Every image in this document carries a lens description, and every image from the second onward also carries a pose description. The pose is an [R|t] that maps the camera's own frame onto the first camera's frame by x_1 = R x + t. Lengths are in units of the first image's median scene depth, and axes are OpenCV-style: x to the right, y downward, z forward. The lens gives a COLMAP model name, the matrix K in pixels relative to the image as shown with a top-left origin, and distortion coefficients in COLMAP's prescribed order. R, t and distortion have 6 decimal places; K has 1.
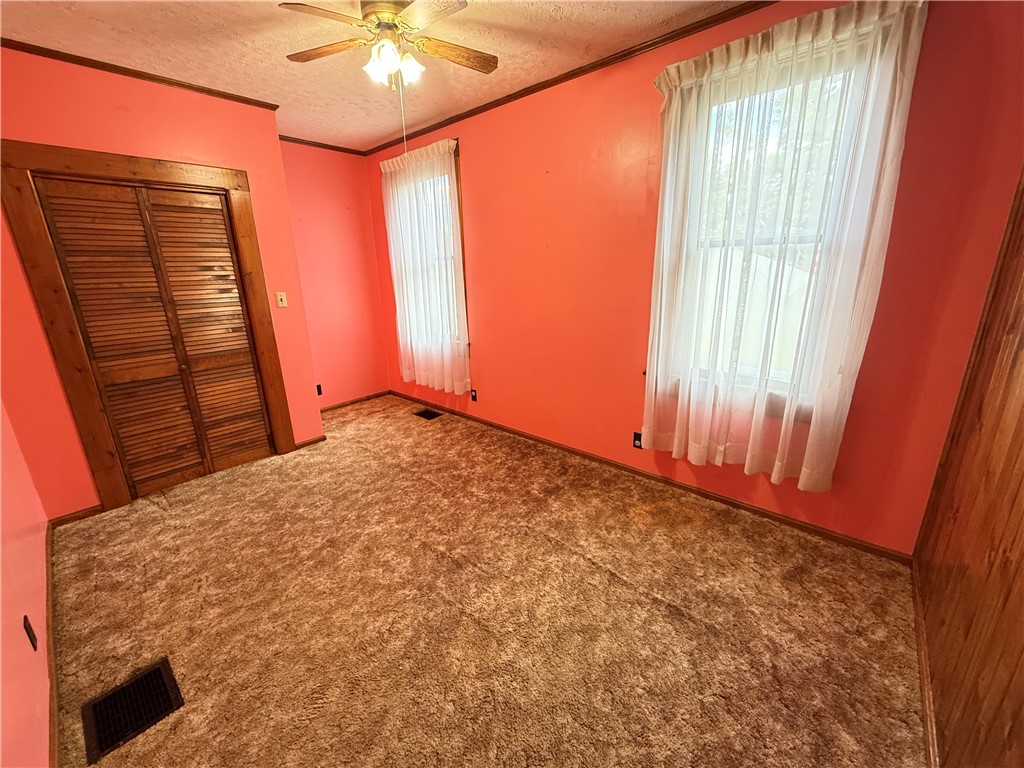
lens RADIAL K [[409.3, 0, 515.2], [0, 409.3, 383.5], [0, 0, 1]] dist [-0.002067, 0.000690]
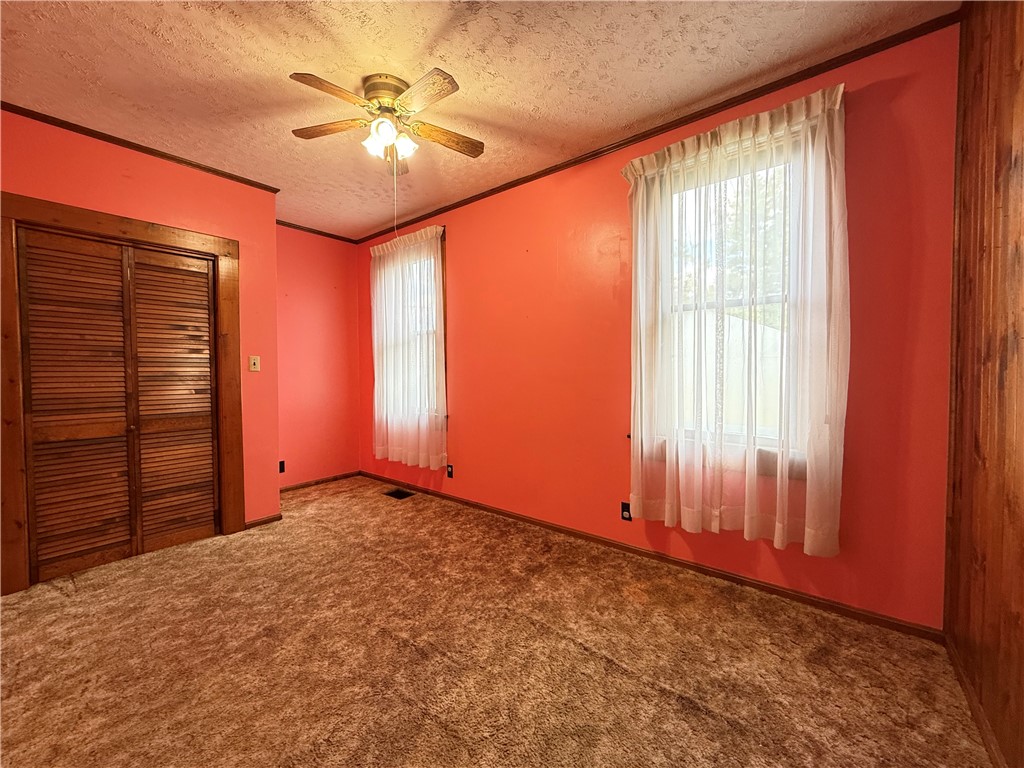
lens RADIAL K [[409.3, 0, 515.0], [0, 409.3, 381.5], [0, 0, 1]] dist [-0.002067, 0.000690]
pose [[0.998611, 0.014623, 0.050618, -0.004533], [-0.001877, 0.969981, -0.243172, 0.102289], [-0.052654, 0.242739, 0.968662, 0.055678]]
